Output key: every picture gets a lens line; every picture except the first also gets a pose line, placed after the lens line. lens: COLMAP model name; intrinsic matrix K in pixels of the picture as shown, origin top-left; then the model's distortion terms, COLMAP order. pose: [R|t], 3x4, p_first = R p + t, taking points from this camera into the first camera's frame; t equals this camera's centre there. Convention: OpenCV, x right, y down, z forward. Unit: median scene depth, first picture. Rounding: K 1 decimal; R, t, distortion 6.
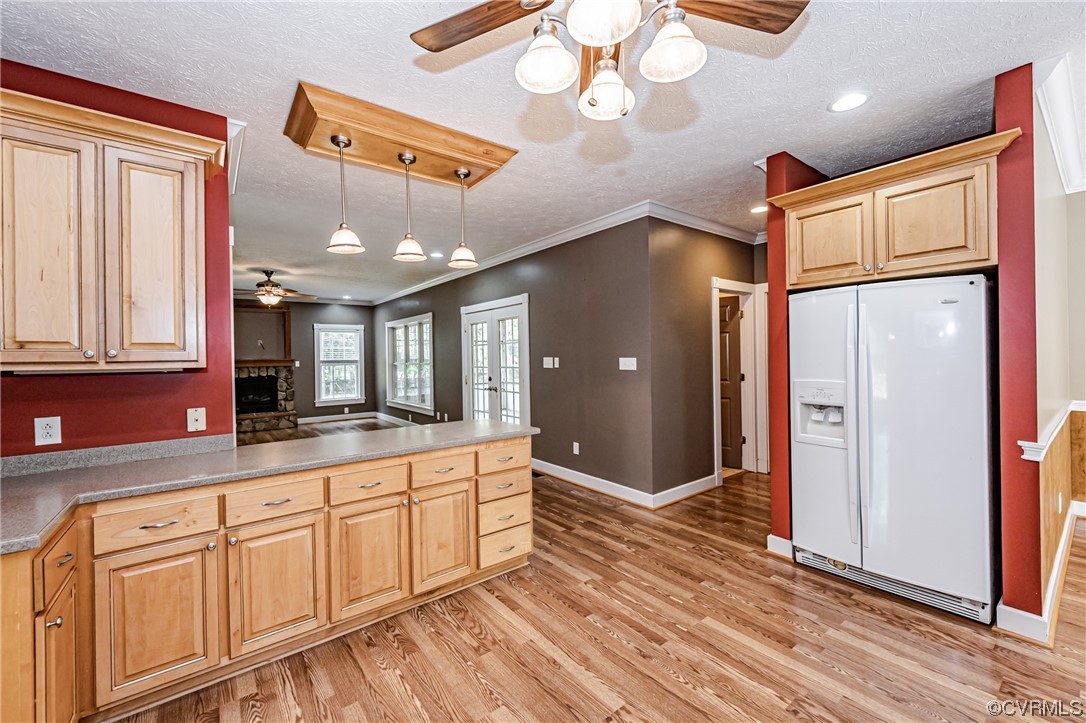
lens RADIAL K [[435.4, 0, 538.3], [0, 435.4, 358.0], [0, 0, 1]] dist [0.001204, 0.000762]
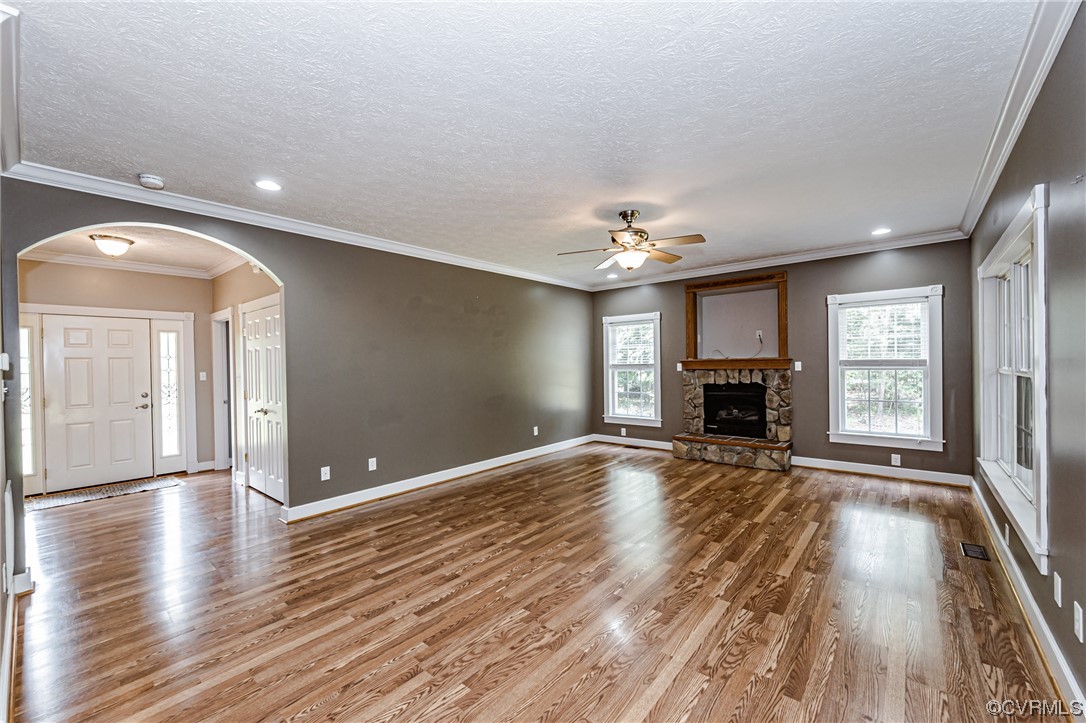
lens RADIAL K [[435.4, 0, 538.9], [0, 435.4, 370.1], [0, 0, 1]] dist [0.001204, 0.000762]
pose [[0.212962, 0.027891, -0.976662, -0.059660], [0.011424, 0.999453, 0.031033, -0.005117], [0.976994, -0.017766, 0.212527, 0.749543]]
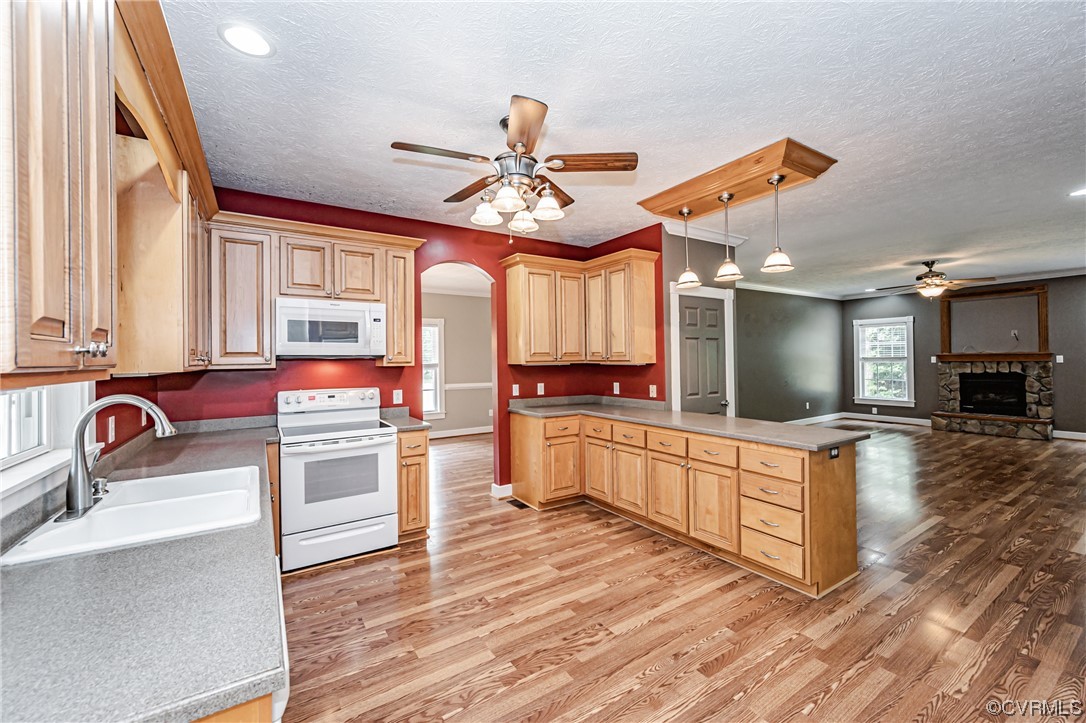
lens RADIAL K [[435.4, 0, 546.6], [0, 435.4, 357.1], [0, 0, 1]] dist [0.001204, 0.000762]
pose [[-0.071744, 0.012235, -0.997348, 0.388388], [0.011165, 0.999872, 0.011463, -0.011675], [0.997361, -0.010313, -0.071871, 0.233692]]
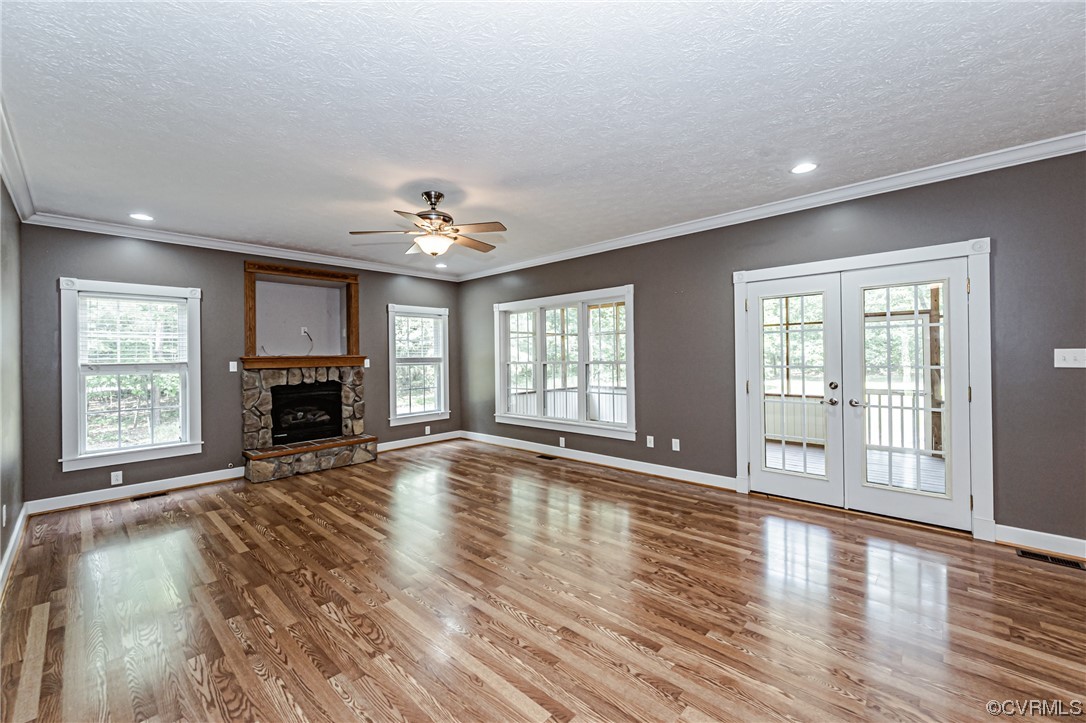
lens RADIAL K [[435.4, 0, 543.0], [0, 435.4, 367.2], [0, 0, 1]] dist [0.001204, 0.000762]
pose [[0.985709, -0.003462, 0.168422, -0.575581], [-0.000430, 0.999734, 0.023066, 0.006153], [-0.168457, -0.022809, 0.985445, 0.433594]]
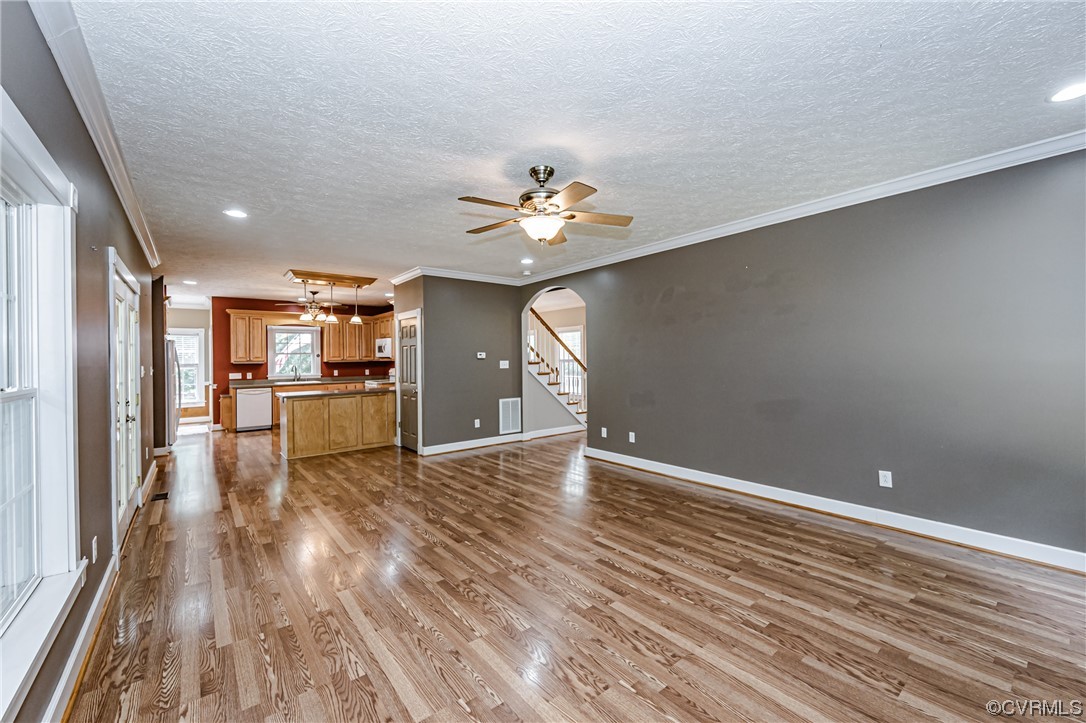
lens RADIAL K [[435.4, 0, 545.8], [0, 435.4, 368.6], [0, 0, 1]] dist [0.001204, 0.000762]
pose [[-0.999001, 0.031381, -0.031801, -0.604779], [0.030543, 0.999182, 0.026495, 0.002637], [0.032607, 0.025497, -0.999143, 1.476417]]
